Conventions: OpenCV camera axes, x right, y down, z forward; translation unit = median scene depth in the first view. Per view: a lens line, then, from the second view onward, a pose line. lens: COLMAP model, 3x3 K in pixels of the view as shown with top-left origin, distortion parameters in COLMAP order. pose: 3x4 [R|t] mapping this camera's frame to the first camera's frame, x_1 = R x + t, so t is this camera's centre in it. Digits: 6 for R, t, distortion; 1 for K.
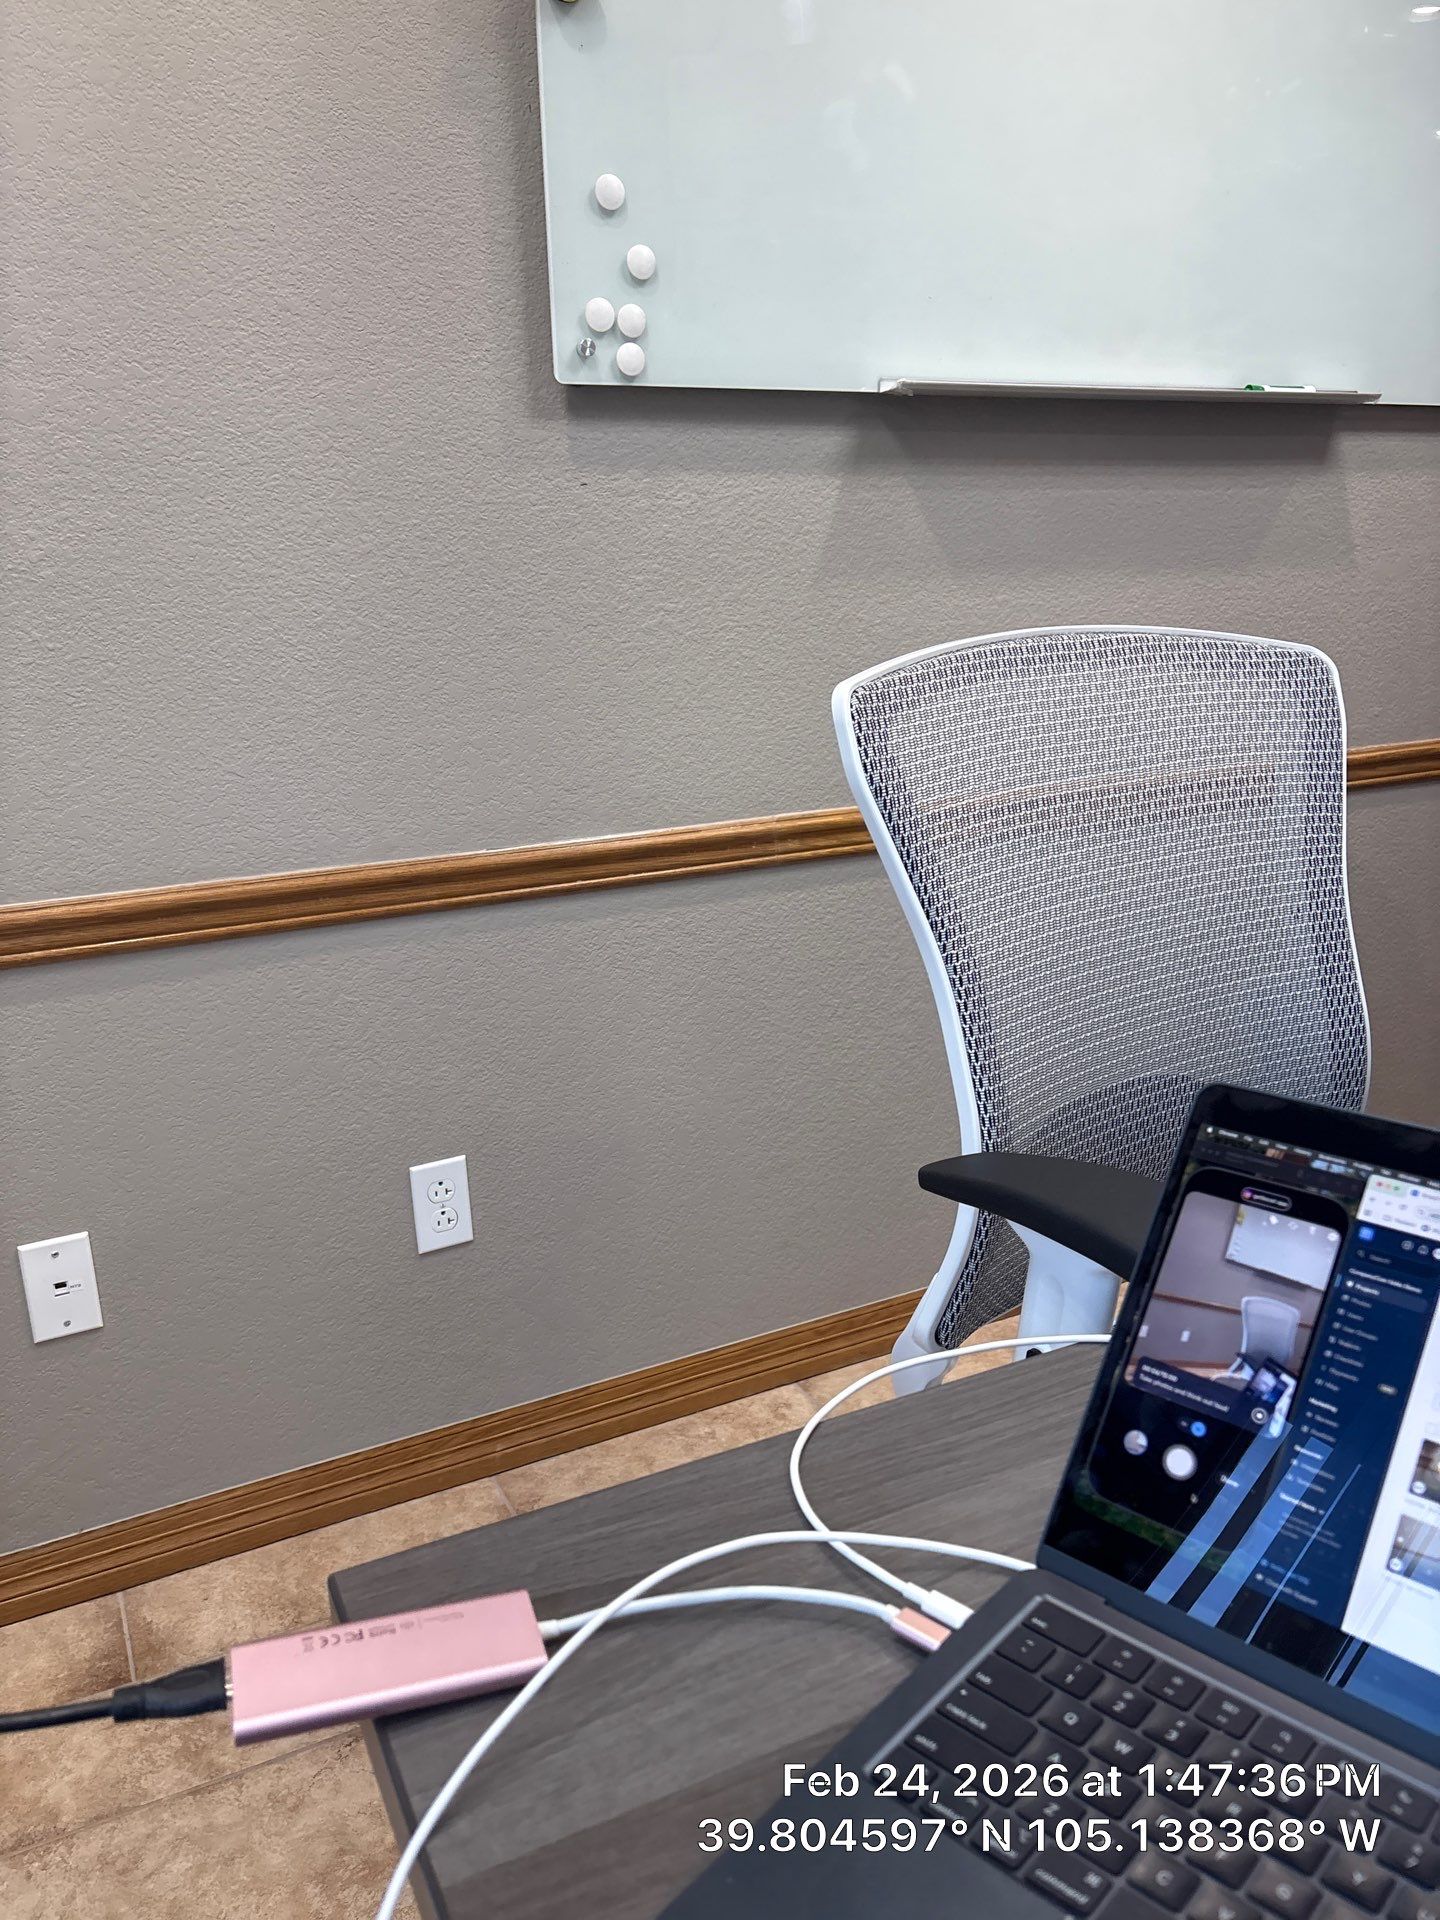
lens RADIAL K [[1452.7, 0, 693.4], [0, 1452.7, 973.5], [0, 0, 1]] dist [0.046197, -0.049142]
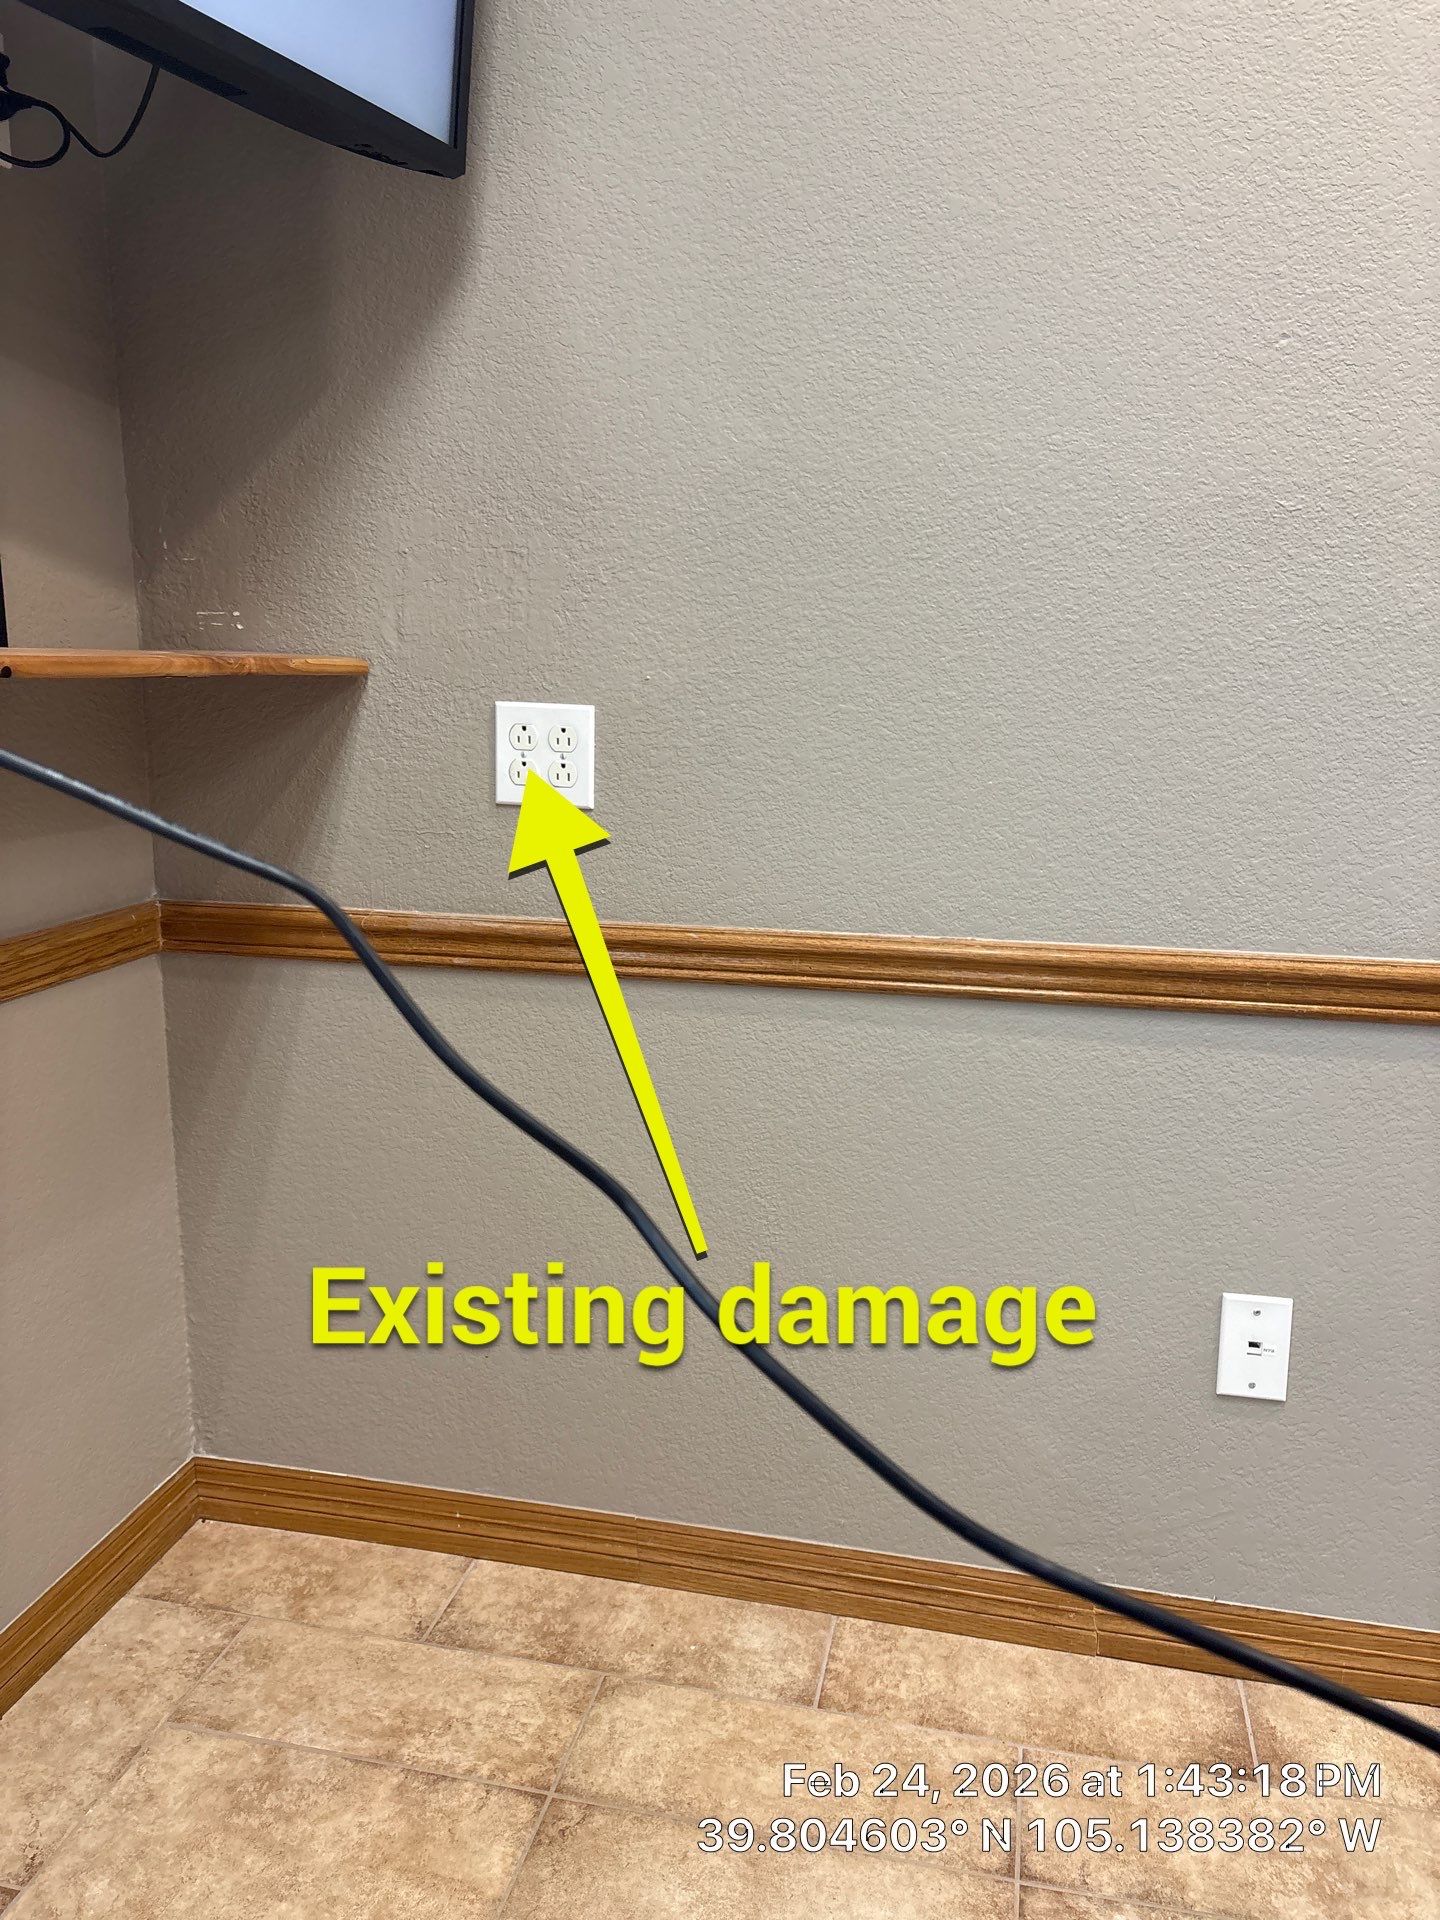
lens RADIAL K [[1452.7, 0, 704.2], [0, 1452.7, 950.1], [0, 0, 1]] dist [0.046197, -0.049142]
pose [[0.778646, 0.159214, -0.606928, -0.168442], [-0.203764, 0.979009, -0.004595, 0.034728], [0.593456, 0.127247, 0.794744, -0.027091]]
